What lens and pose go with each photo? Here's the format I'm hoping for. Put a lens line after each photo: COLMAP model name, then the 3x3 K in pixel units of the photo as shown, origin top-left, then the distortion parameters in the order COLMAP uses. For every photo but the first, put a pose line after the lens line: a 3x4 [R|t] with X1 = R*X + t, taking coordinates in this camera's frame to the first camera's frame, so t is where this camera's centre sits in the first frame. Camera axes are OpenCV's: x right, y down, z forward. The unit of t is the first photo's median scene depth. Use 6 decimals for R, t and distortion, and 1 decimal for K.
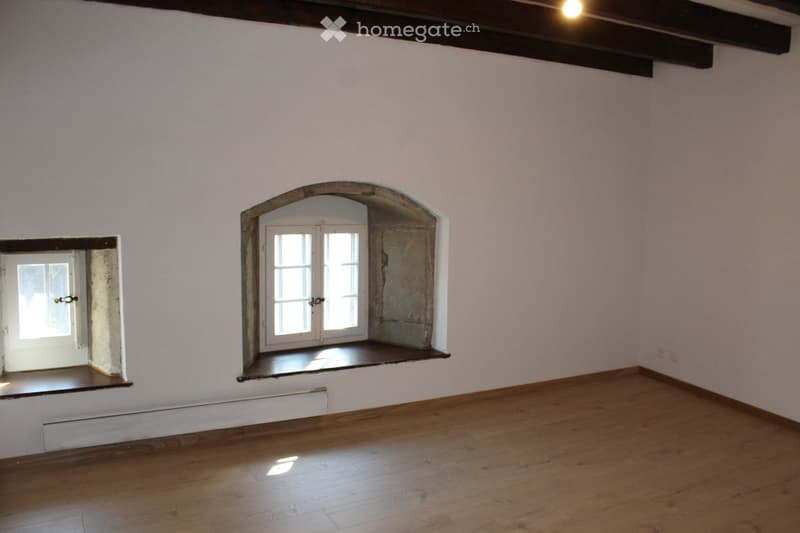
lens RADIAL K [[660.3, 0, 403.7], [0, 660.3, 267.6], [0, 0, 1]] dist [-0.196634, 0.216117]
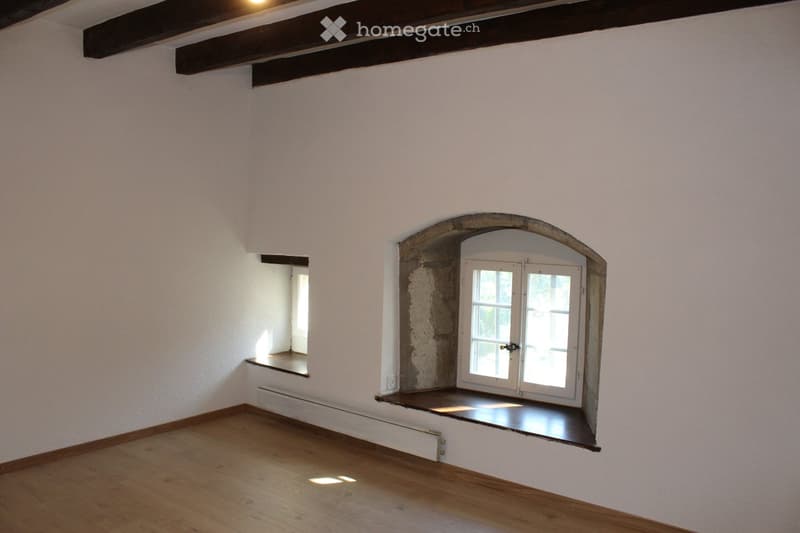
lens RADIAL K [[660.3, 0, 403.7], [0, 660.3, 267.6], [0, 0, 1]] dist [-0.196634, 0.216117]
pose [[0.408769, 0.056294, -0.910900, 0.635766], [-0.120414, 0.992697, 0.007313, -0.046732], [0.904659, 0.106696, 0.412562, 0.501215]]
